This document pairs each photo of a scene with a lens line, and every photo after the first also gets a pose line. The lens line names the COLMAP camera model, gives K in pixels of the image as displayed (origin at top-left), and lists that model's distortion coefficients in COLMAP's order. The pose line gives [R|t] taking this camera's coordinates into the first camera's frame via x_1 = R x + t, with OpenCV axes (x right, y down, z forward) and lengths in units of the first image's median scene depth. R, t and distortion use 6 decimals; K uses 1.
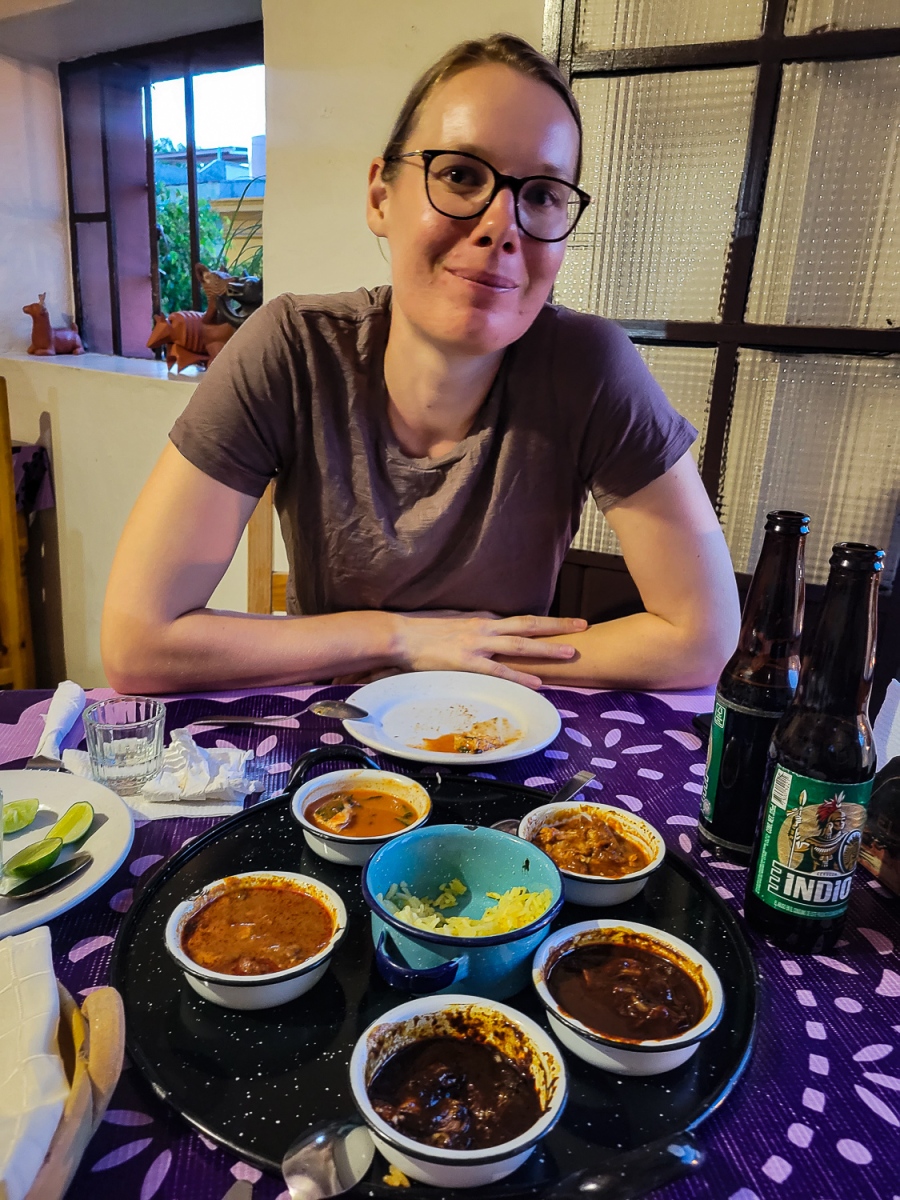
lens RADIAL K [[904.0, 0, 445.0], [0, 904.0, 595.2], [0, 0, 1]] dist [0.010575, 0.012469]
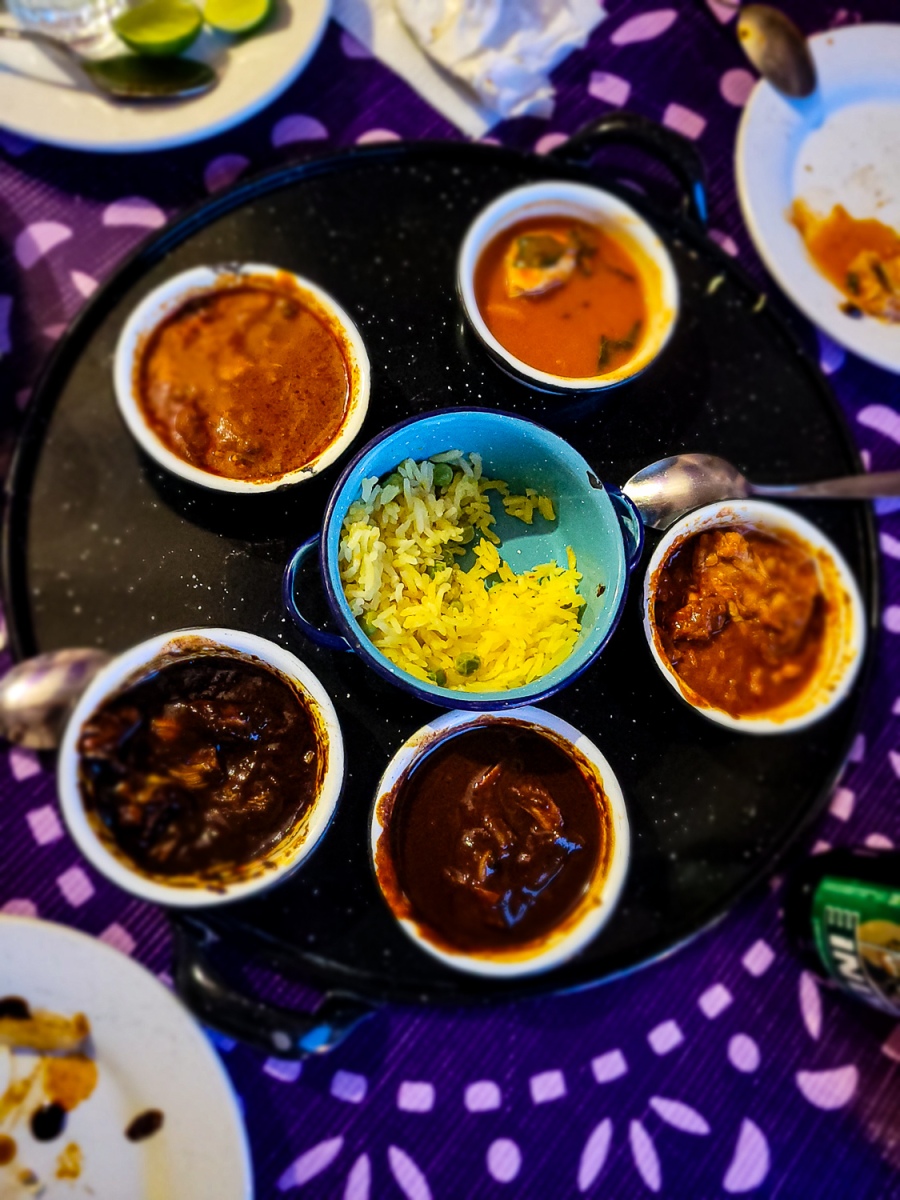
lens RADIAL K [[904.0, 0, 448.9], [0, 904.0, 599.2], [0, 0, 1]] dist [0.010575, 0.012469]
pose [[0.646272, 0.755618, -0.106651, 0.041864], [-0.343988, 0.413217, 0.843163, -0.088055], [0.681179, -0.508226, 0.526974, 0.265735]]
